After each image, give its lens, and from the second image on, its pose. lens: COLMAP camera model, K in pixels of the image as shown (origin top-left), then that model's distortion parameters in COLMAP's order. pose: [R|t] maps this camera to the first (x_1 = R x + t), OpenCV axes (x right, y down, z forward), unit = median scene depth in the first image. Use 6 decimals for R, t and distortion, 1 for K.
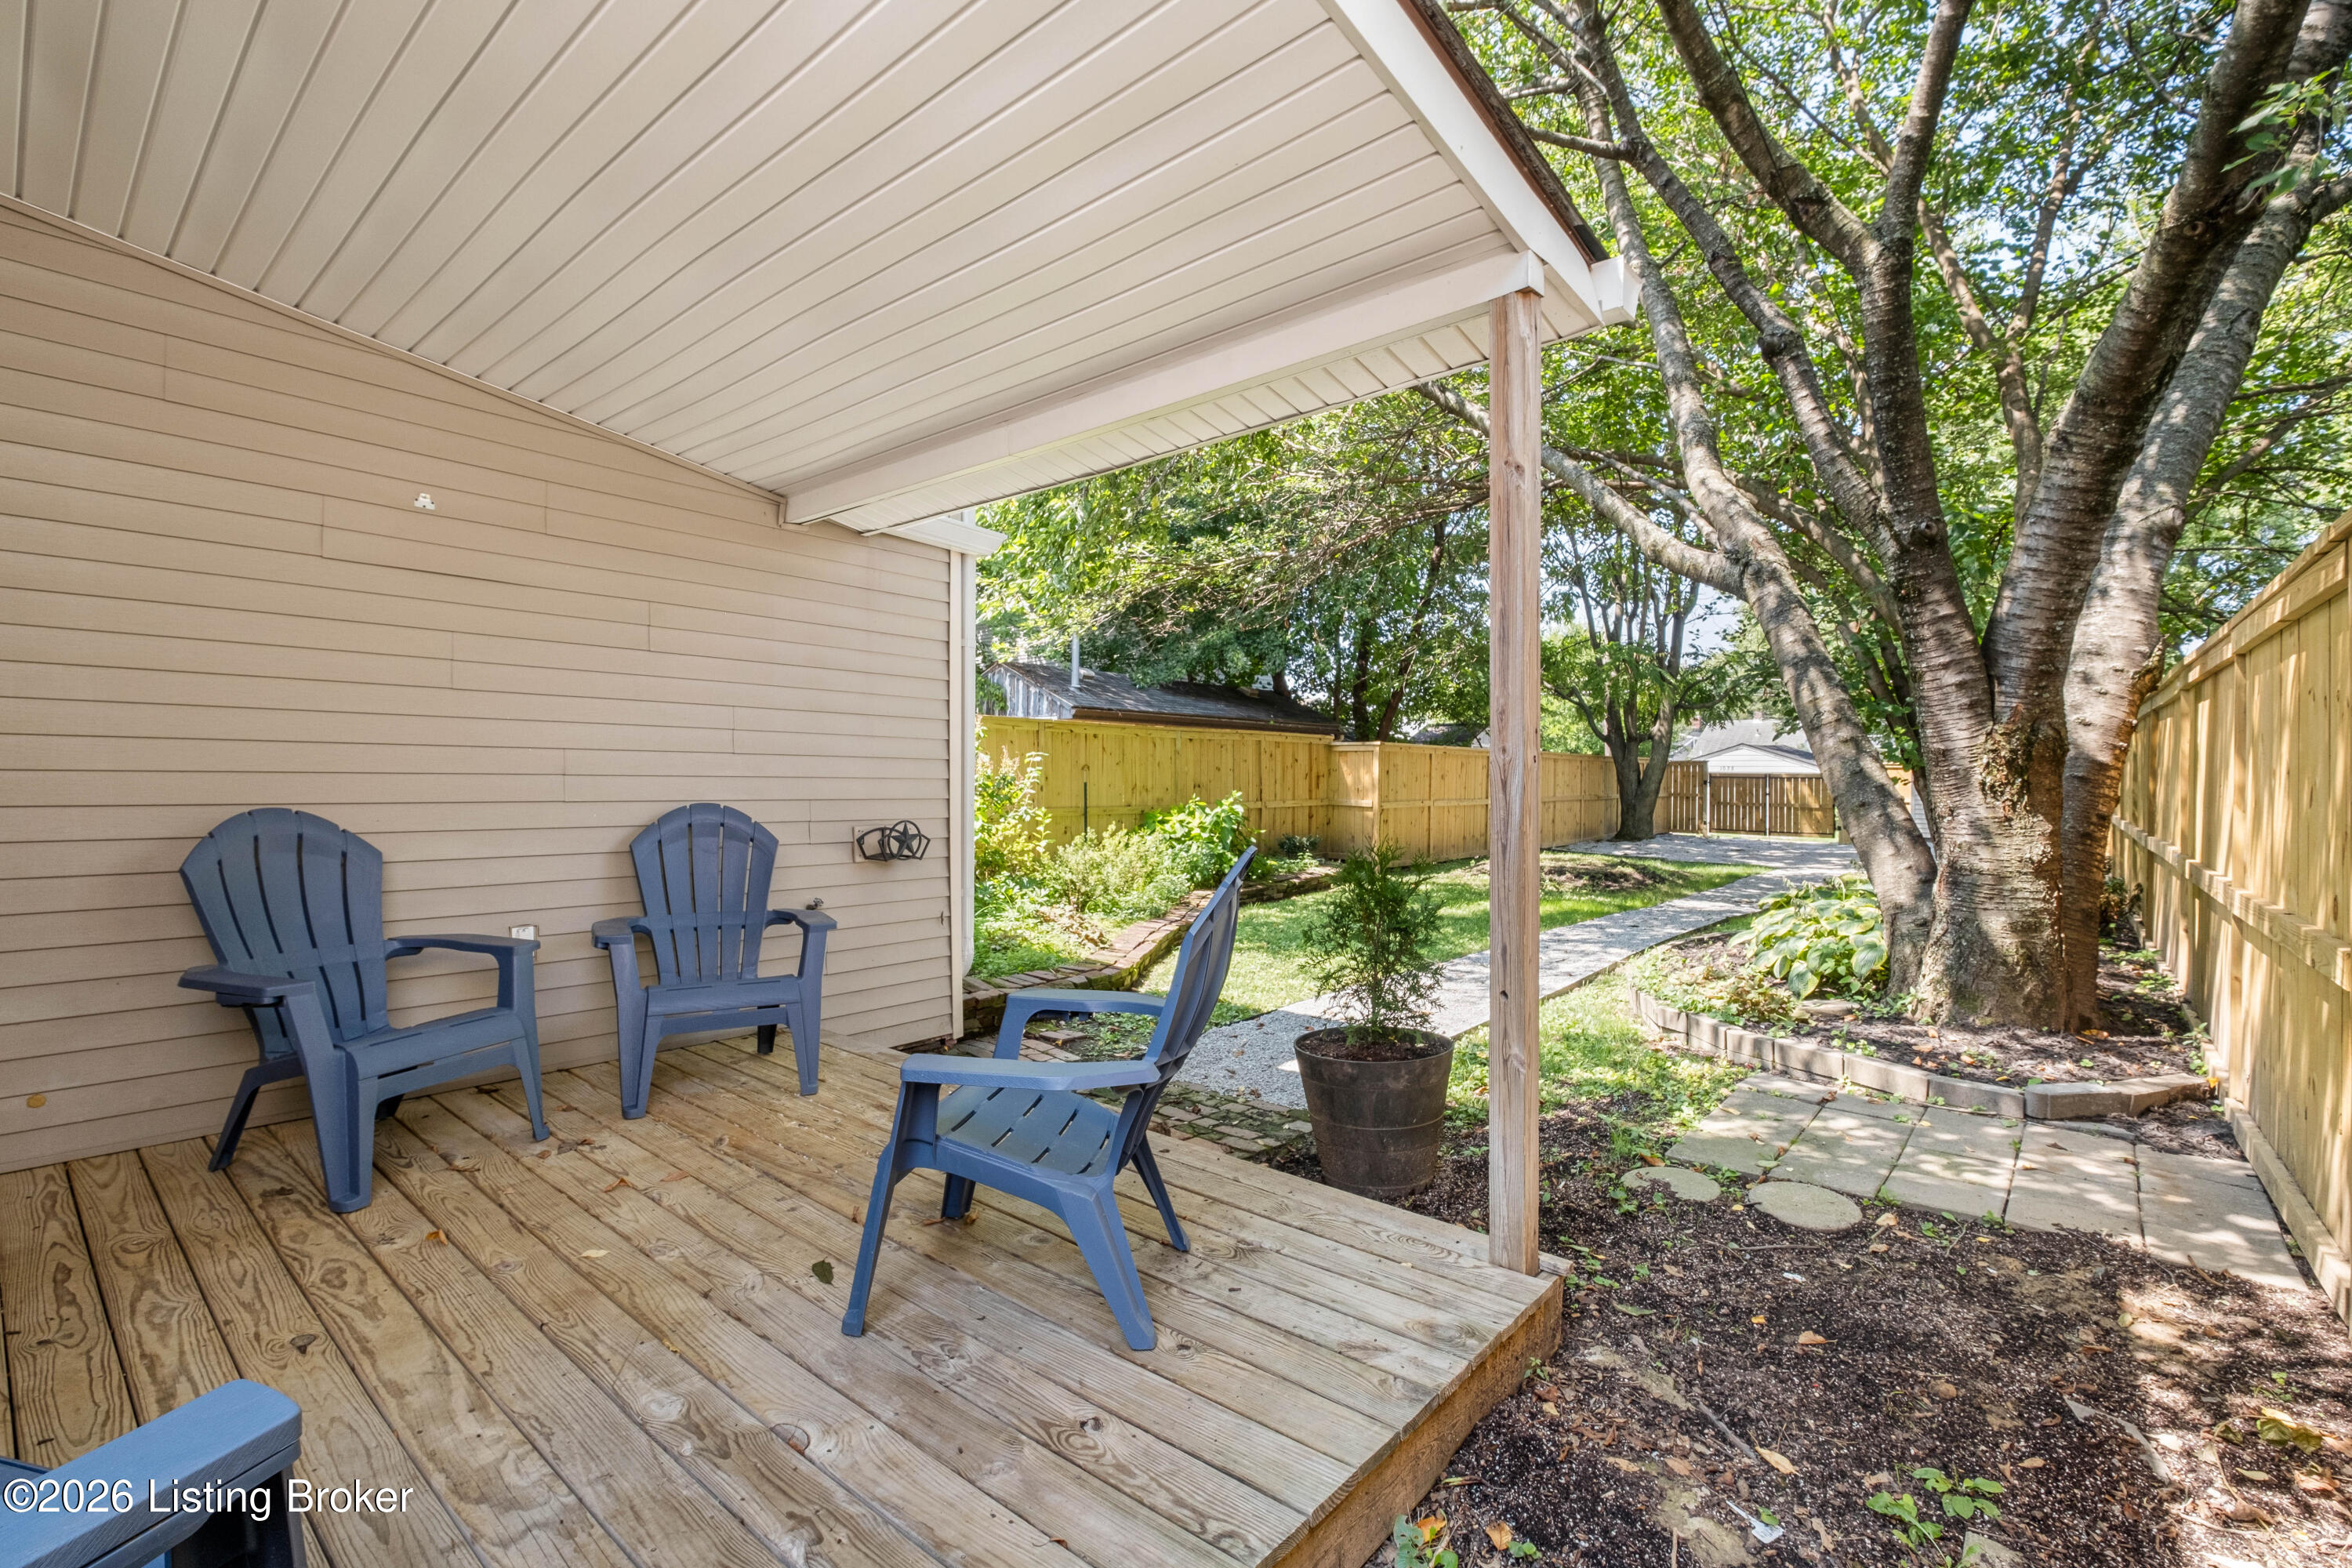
lens RADIAL K [[1021.7, 0, 1176.0], [0, 1021.7, 784.0], [0, 0, 1]] dist [0.010952, -0.000204]
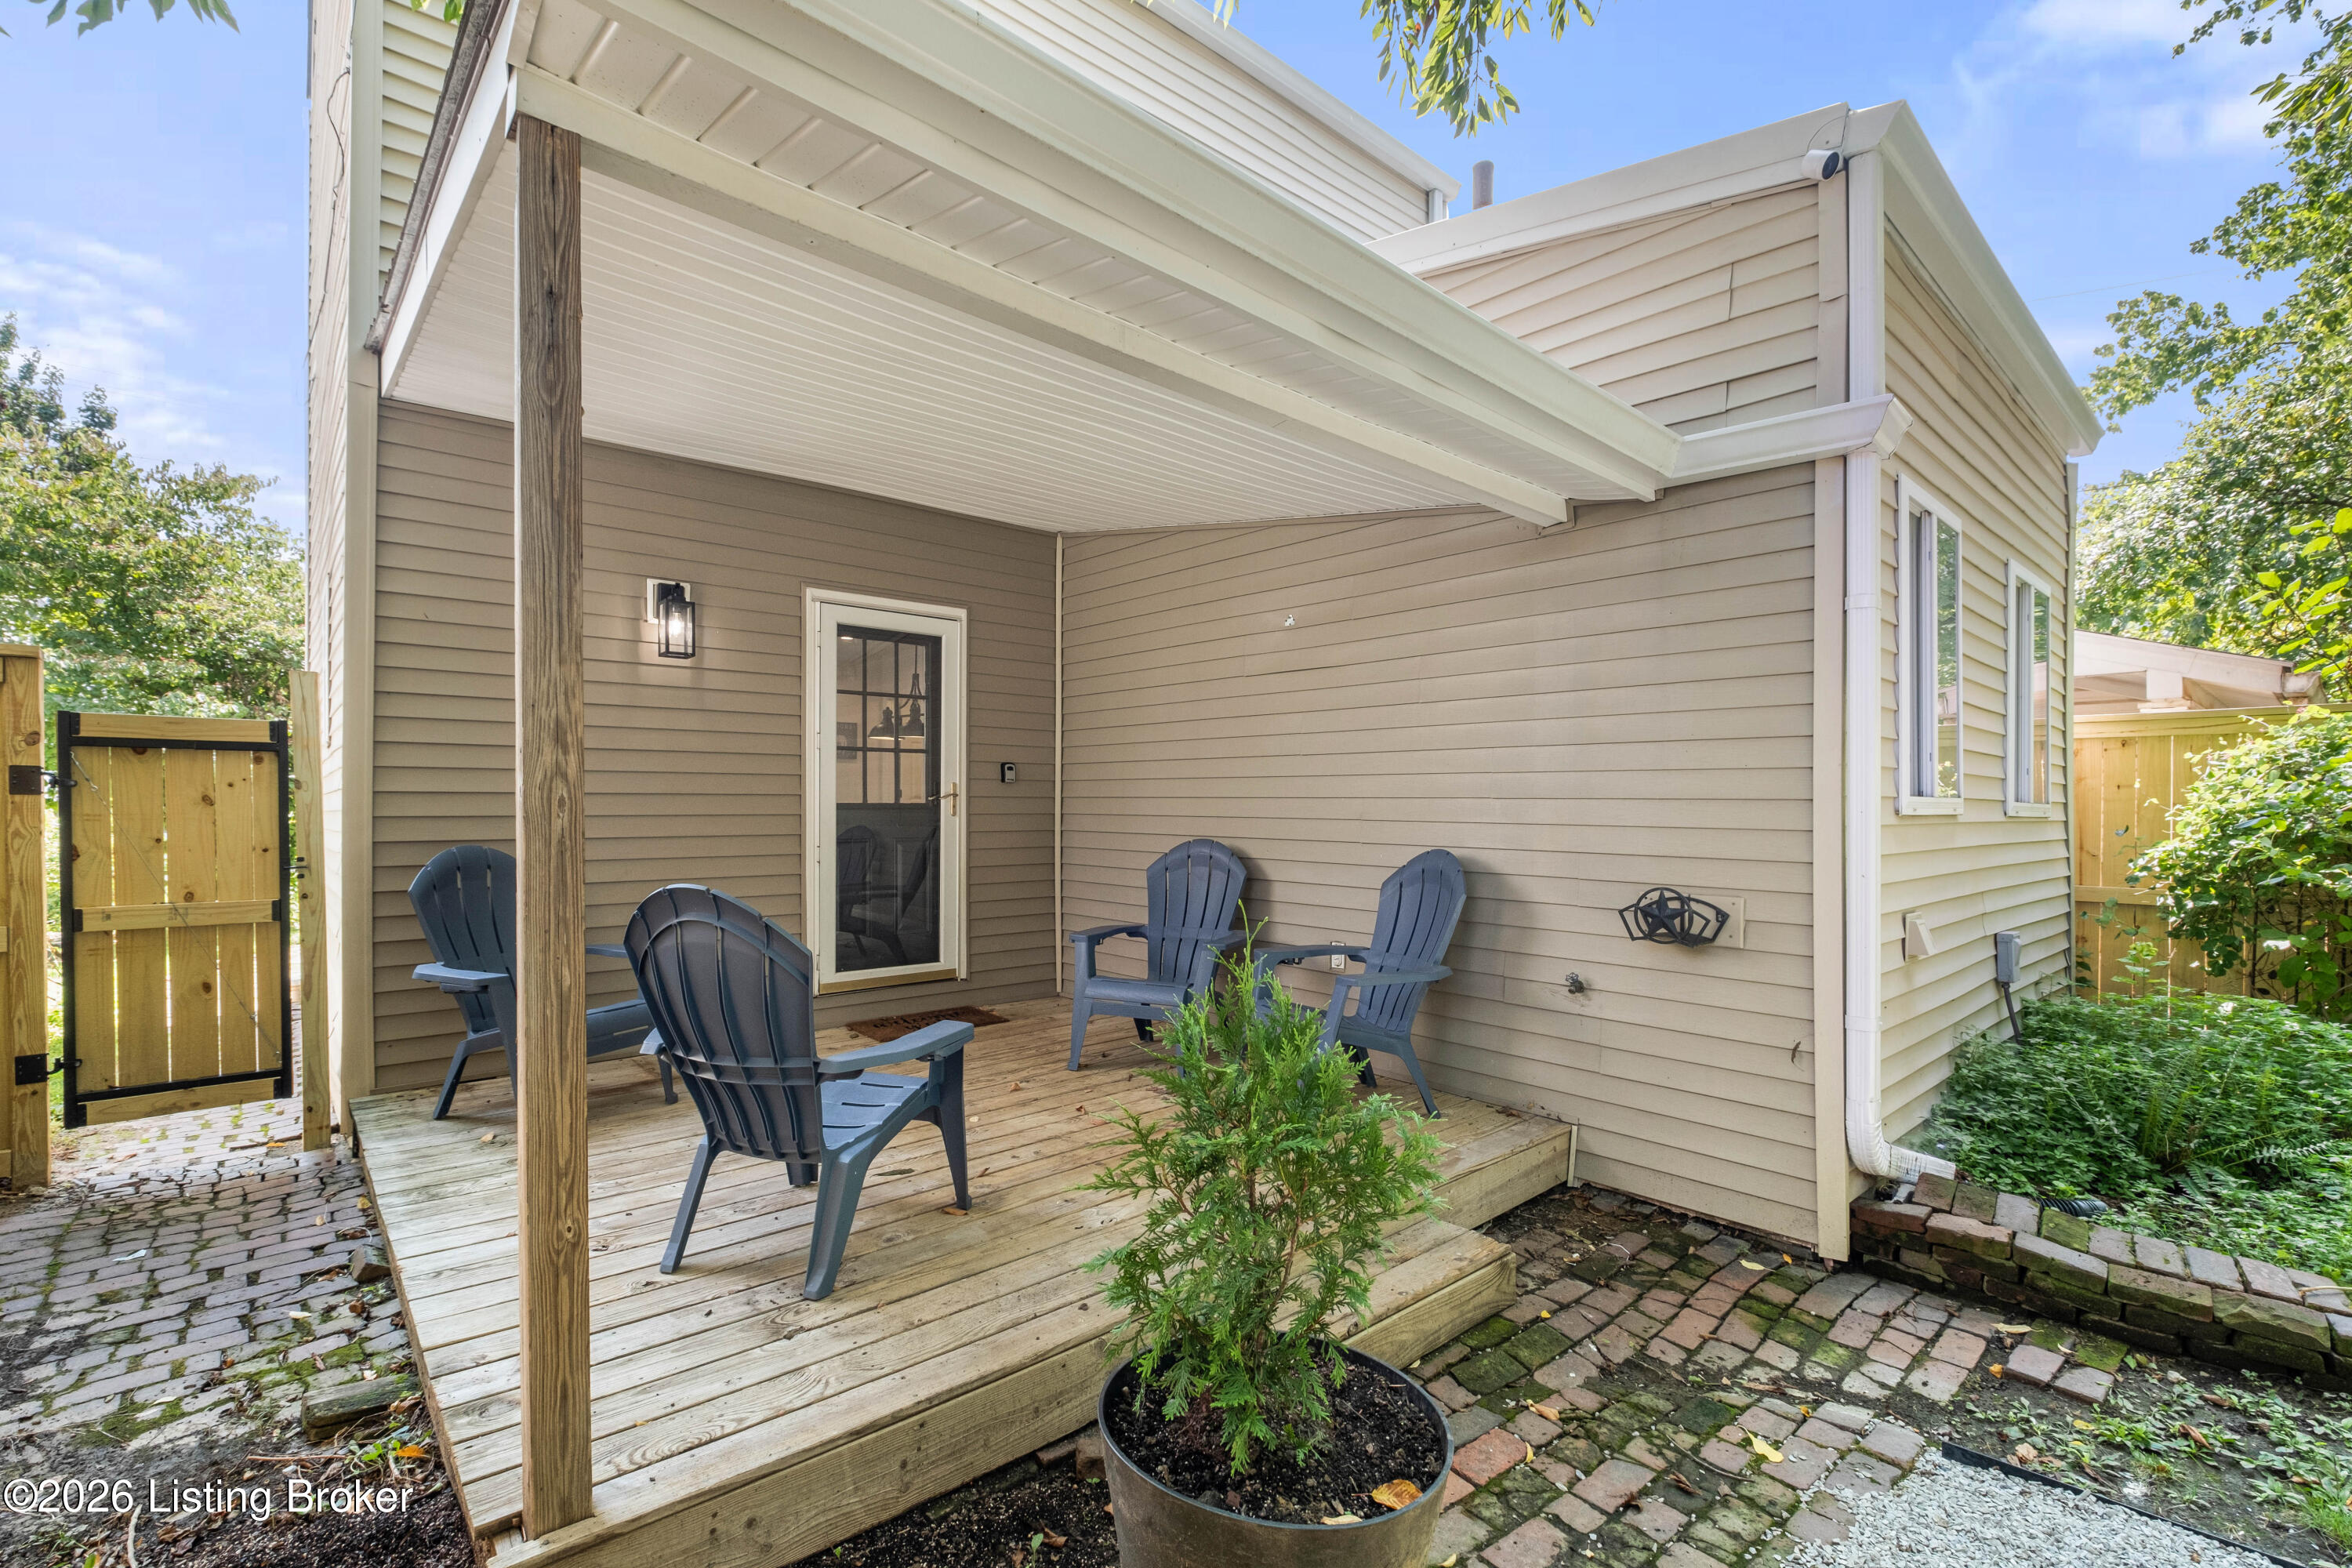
lens RADIAL K [[1041.4, 0, 1173.5], [0, 1041.4, 816.6], [0, 0, 1]] dist [0.013667, 0.000064]
pose [[-0.134073, 0.003779, -0.990964, 0.483093], [-0.011423, 0.999920, 0.005359, -0.012665], [0.990906, 0.012038, -0.134019, 0.734907]]
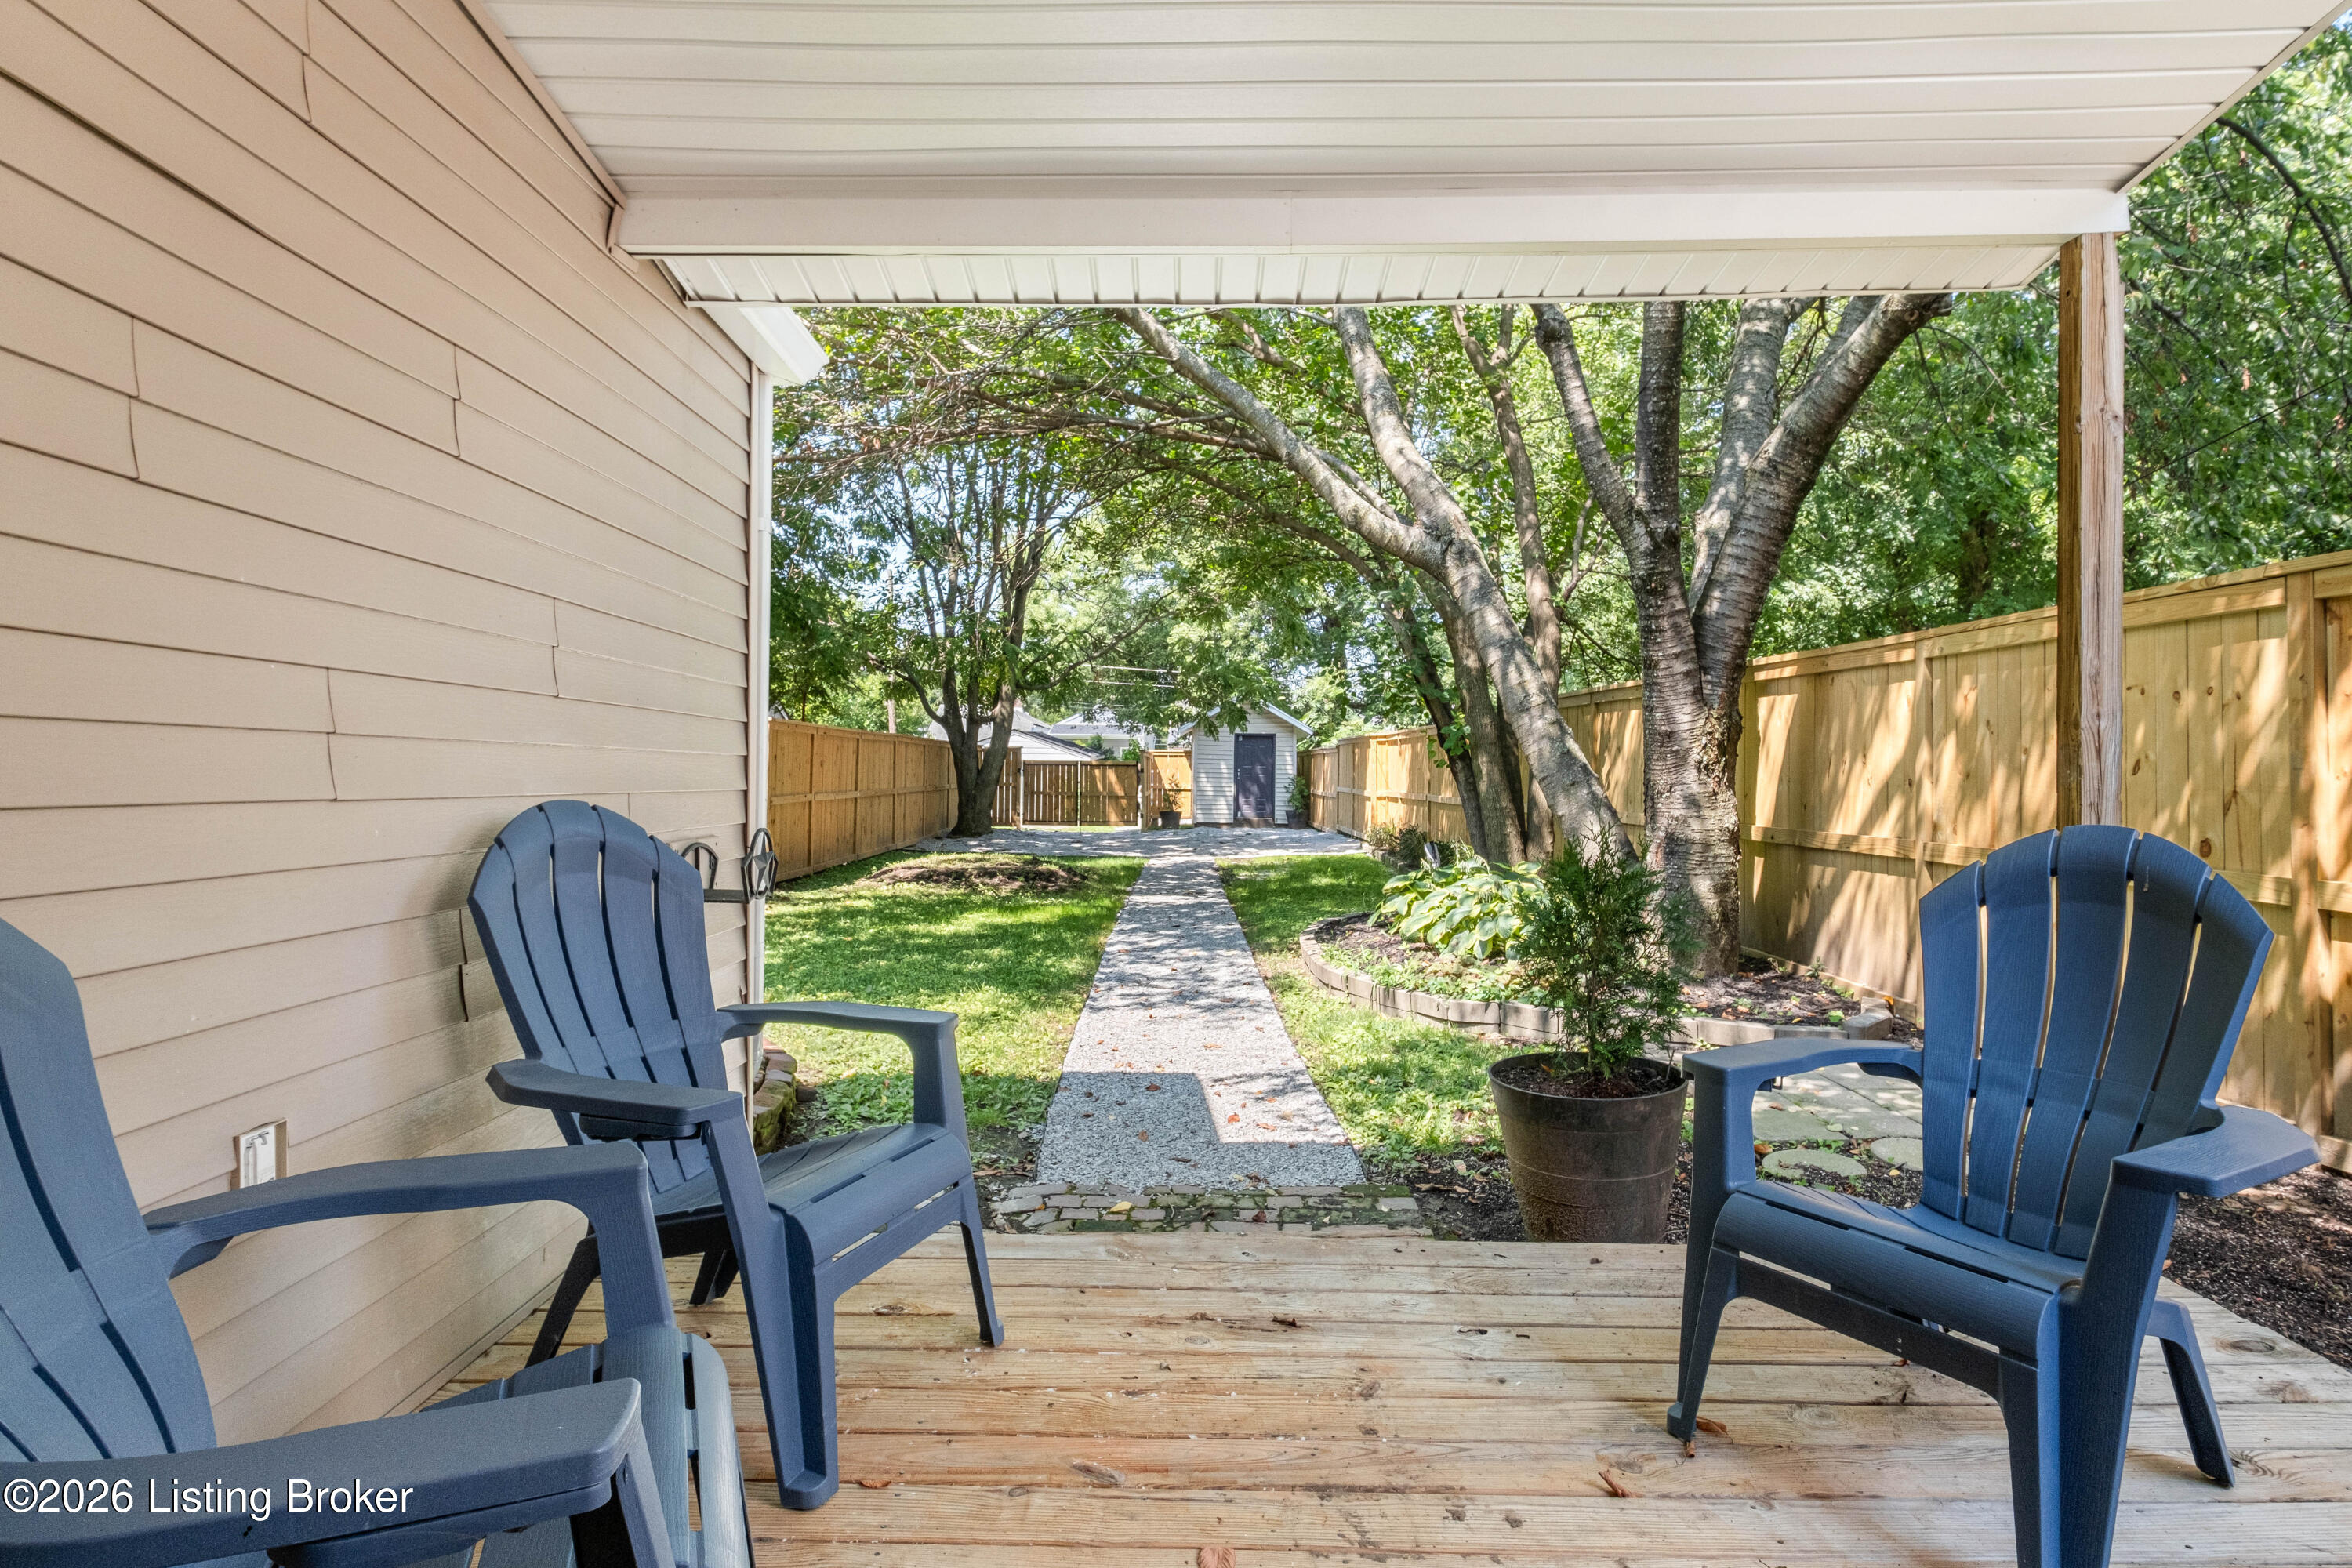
lens RADIAL K [[1231.2, 0, 1177.5], [0, 1231.2, 765.0], [0, 0, 1]] dist [0.020432, 0.000715]
pose [[0.769685, -0.001766, 0.638422, -0.503166], [0.007142, 0.999957, -0.005844, 0.006152], [-0.638384, 0.009058, 0.769664, 0.320312]]
